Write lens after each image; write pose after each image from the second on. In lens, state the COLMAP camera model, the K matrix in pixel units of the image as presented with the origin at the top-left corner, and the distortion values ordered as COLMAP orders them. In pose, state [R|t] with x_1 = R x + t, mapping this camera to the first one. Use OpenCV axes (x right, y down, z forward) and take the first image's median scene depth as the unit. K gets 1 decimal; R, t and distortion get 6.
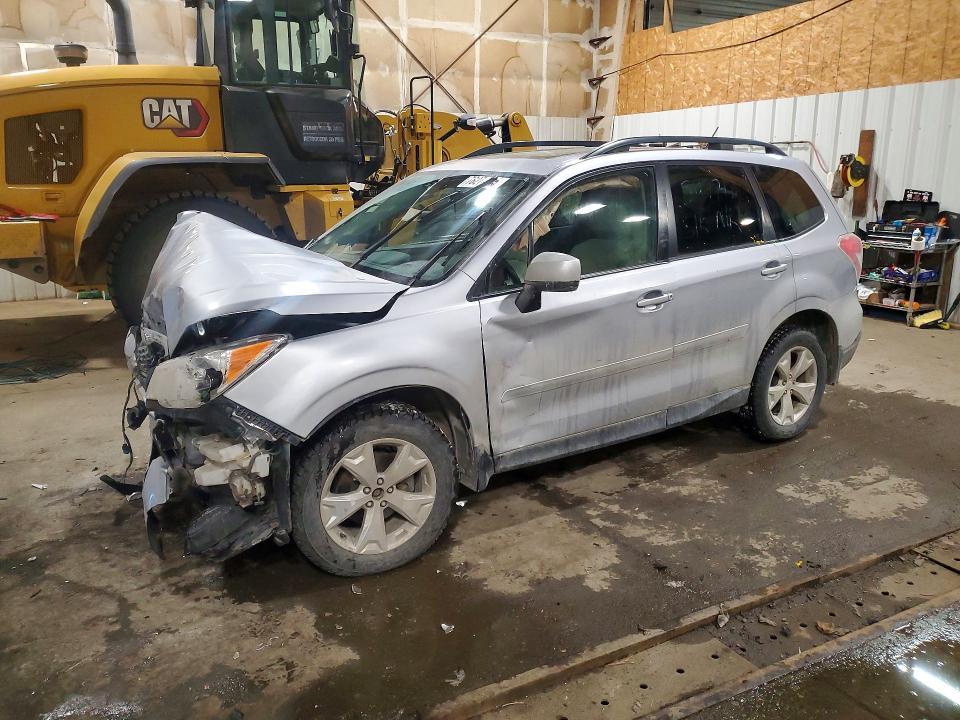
lens RADIAL K [[741.7, 0, 472.6], [0, 741.7, 357.3], [0, 0, 1]] dist [0.011124, -0.011885]
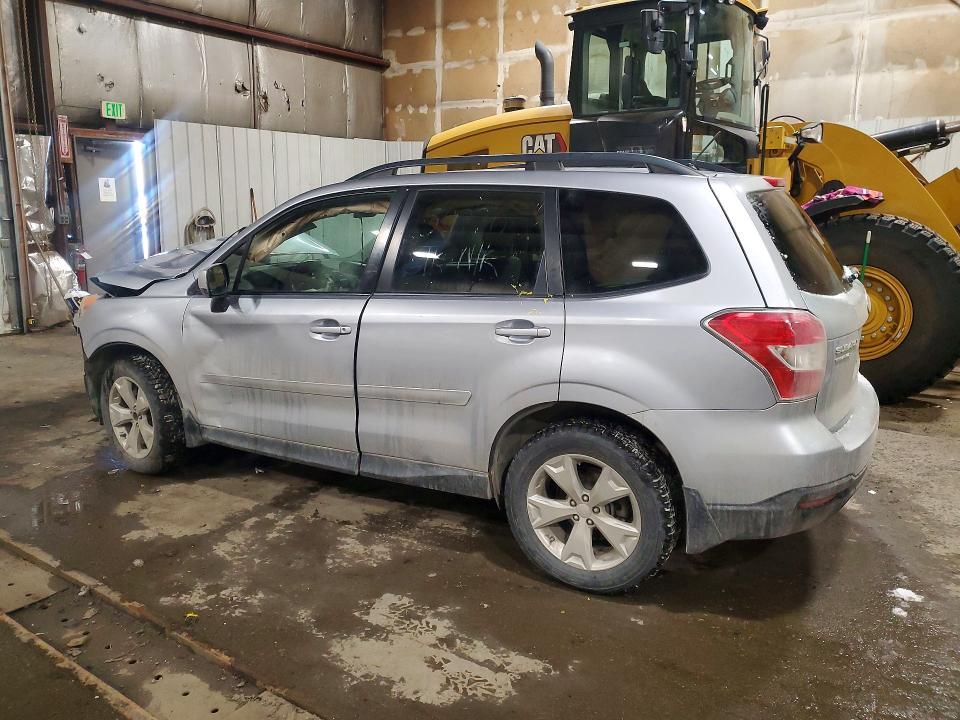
lens RADIAL K [[741.7, 0, 468.0], [0, 741.7, 357.0], [0, 0, 1]] dist [0.011124, -0.011885]
pose [[0.460413, 0.190105, -0.867110, 0.537092], [-0.217345, 0.971211, 0.097524, -0.080541], [0.860687, 0.143561, 0.488476, 0.319601]]
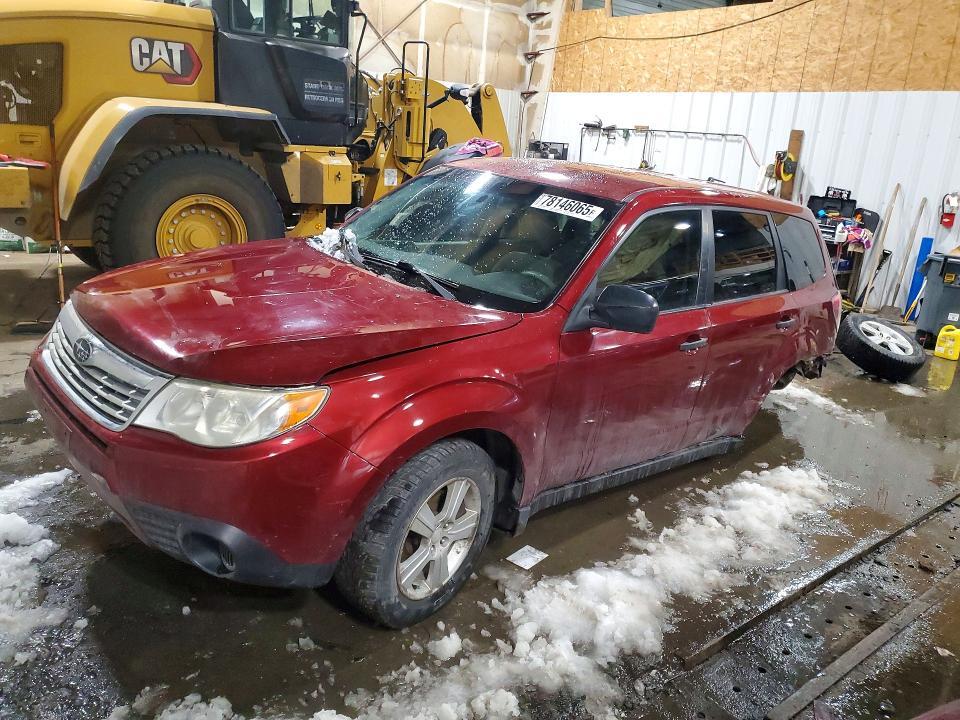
lens RADIAL K [[741.7, 0, 463.4], [0, 741.7, 356.6], [0, 0, 1]] dist [0.011124, -0.011885]
pose [[0.978450, 0.015947, 0.205868, -0.191605], [-0.026525, 0.998460, 0.048726, -0.010332], [-0.204774, -0.053137, 0.977366, 0.003445]]
